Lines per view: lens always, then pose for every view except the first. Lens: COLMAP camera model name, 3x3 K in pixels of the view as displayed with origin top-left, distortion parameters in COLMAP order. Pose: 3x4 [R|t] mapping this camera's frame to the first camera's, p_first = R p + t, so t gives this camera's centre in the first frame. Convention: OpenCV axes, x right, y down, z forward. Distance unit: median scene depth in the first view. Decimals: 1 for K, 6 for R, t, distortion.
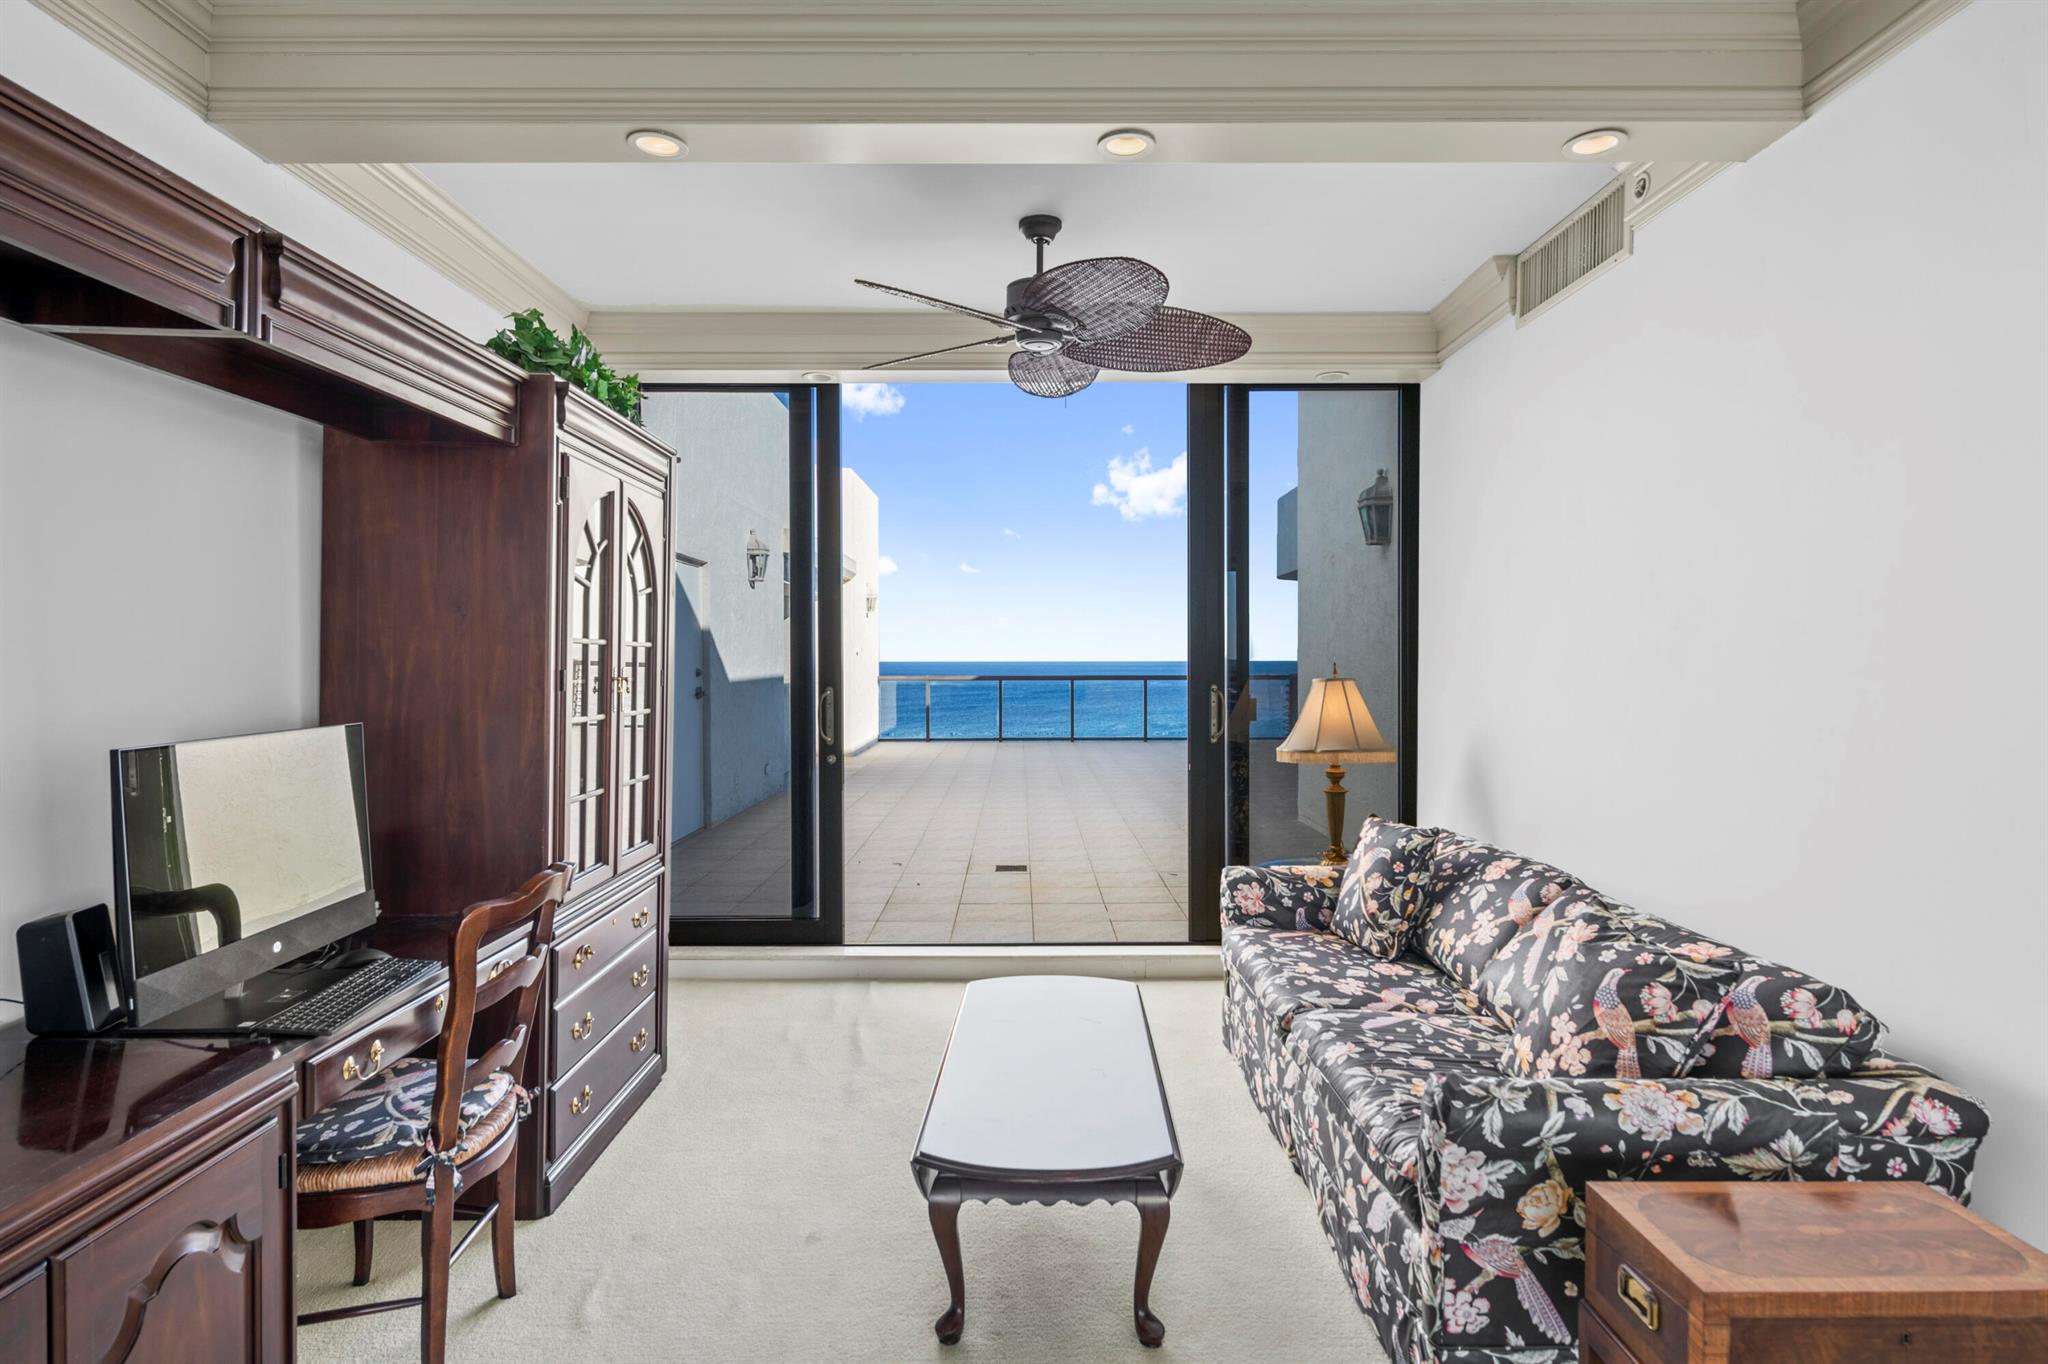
lens RADIAL K [[1083.5, 0, 1019.4], [0, 1083.5, 659.6], [0, 0, 1]] dist [-0.000501, -0.000303]
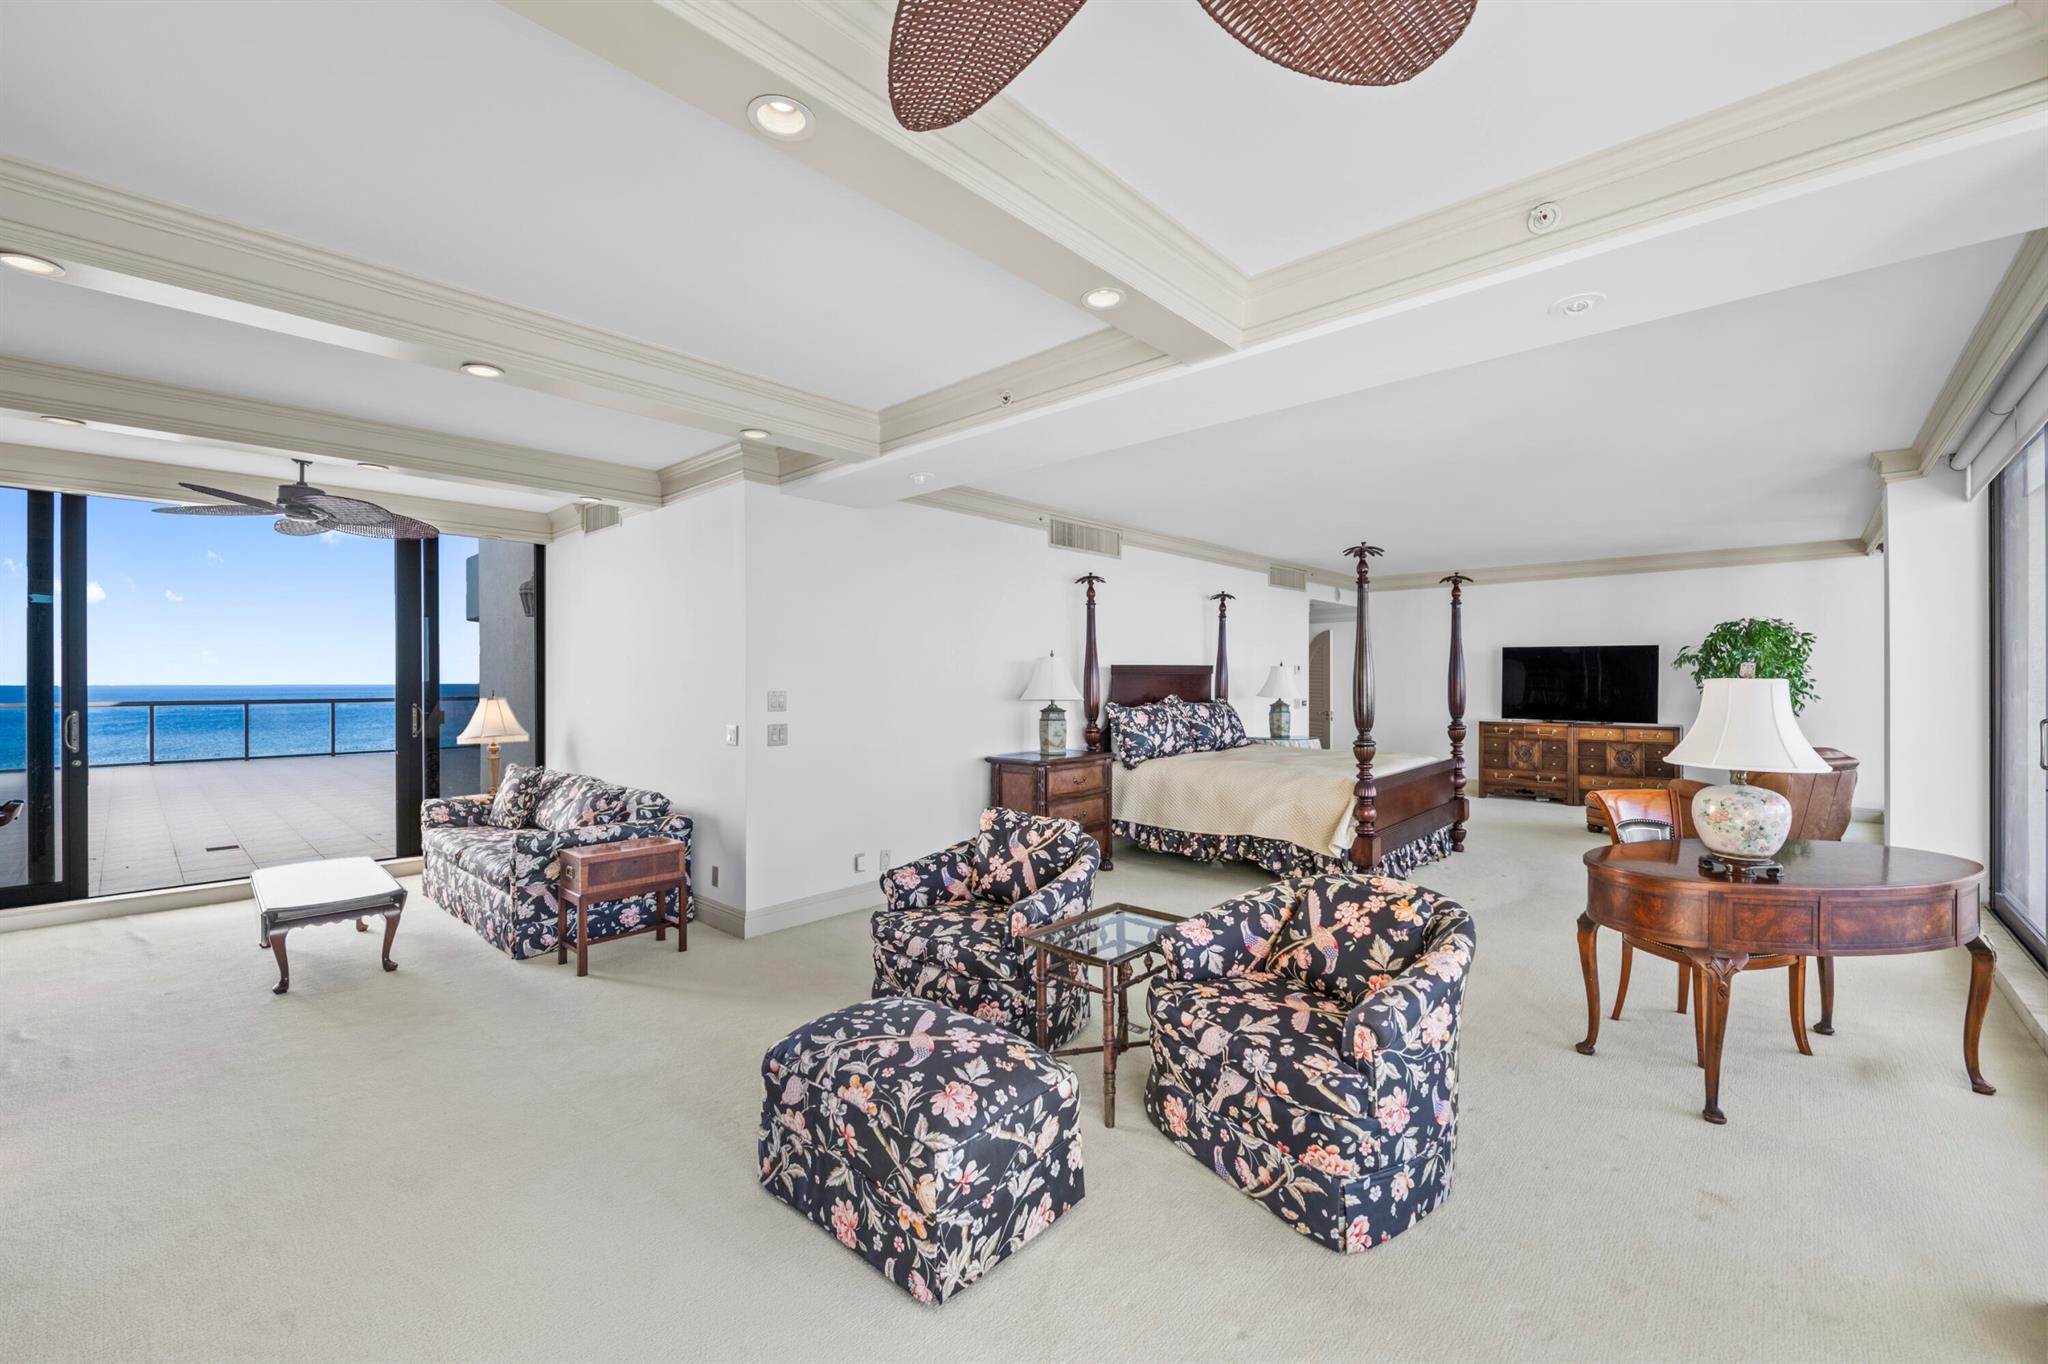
lens RADIAL K [[845.1, 0, 1027.6], [0, 845.1, 674.4], [0, 0, 1]] dist [-0.000591, 0.004661]
pose [[0.685439, -0.000322, 0.728130, -0.182638], [0.005654, 0.999972, -0.004880, -0.016233], [-0.728108, 0.007461, 0.685422, -0.873270]]
